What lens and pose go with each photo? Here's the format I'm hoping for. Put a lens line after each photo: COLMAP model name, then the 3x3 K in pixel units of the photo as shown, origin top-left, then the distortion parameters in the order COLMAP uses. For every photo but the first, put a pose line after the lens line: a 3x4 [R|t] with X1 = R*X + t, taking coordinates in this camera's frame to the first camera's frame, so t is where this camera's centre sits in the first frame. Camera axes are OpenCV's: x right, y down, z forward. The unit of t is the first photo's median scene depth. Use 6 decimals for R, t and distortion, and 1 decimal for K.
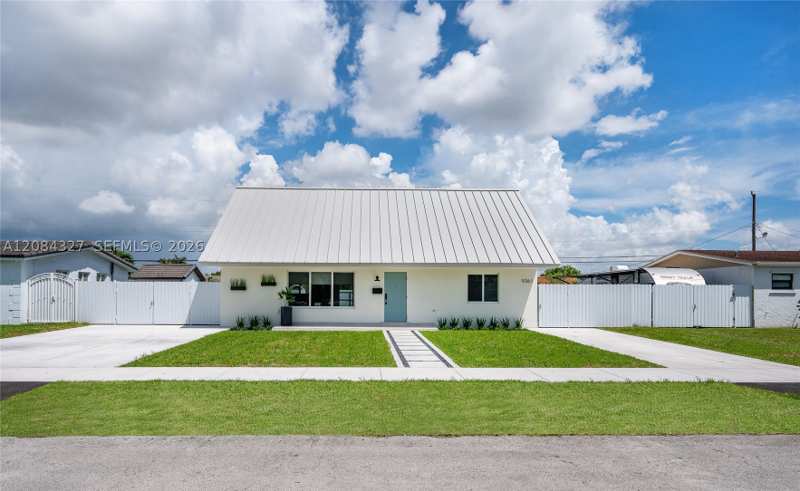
lens RADIAL K [[493.1, 0, 371.7], [0, 493.1, 299.9], [0, 0, 1]] dist [-0.003217, -0.004073]
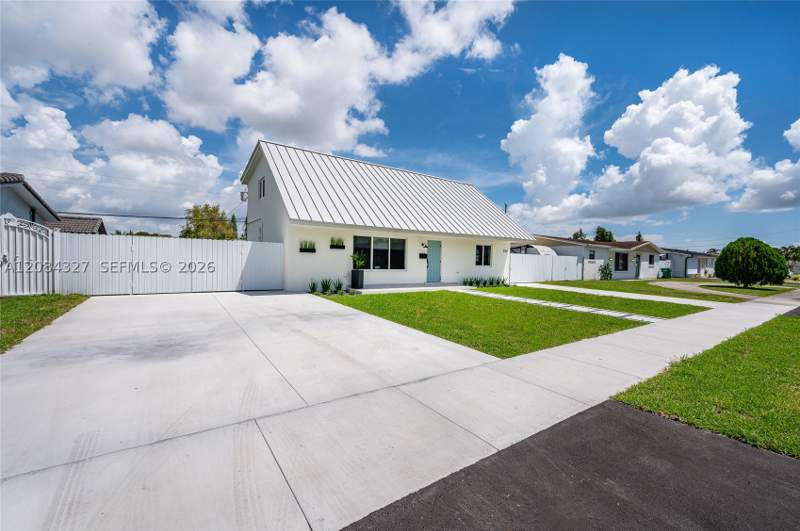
lens RADIAL K [[336.7, 0, 400.5], [0, 336.7, 262.4], [0, 0, 1]] dist [0.012464, 0.000964]
pose [[0.831062, 0.009173, 0.556105, -0.472808], [-0.016461, 0.999832, 0.008108, -0.008832], [-0.555937, -0.015892, 0.831073, 0.358093]]
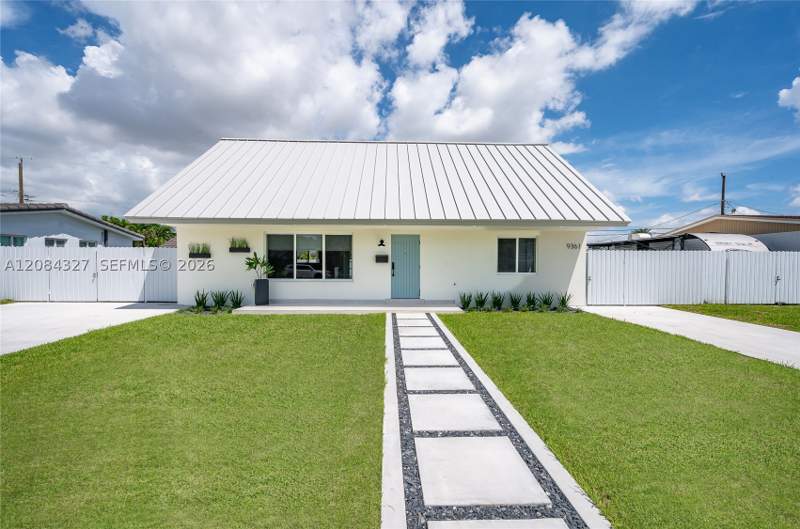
lens RADIAL K [[329.1, 0, 400.1], [0, 329.1, 261.1], [0, 0, 1]] dist [0.003910, -0.000164]
pose [[0.999932, -0.000456, 0.011694, 0.033737], [0.000640, 0.999876, -0.015754, -0.006665], [-0.011685, 0.015760, 0.999808, 0.477267]]
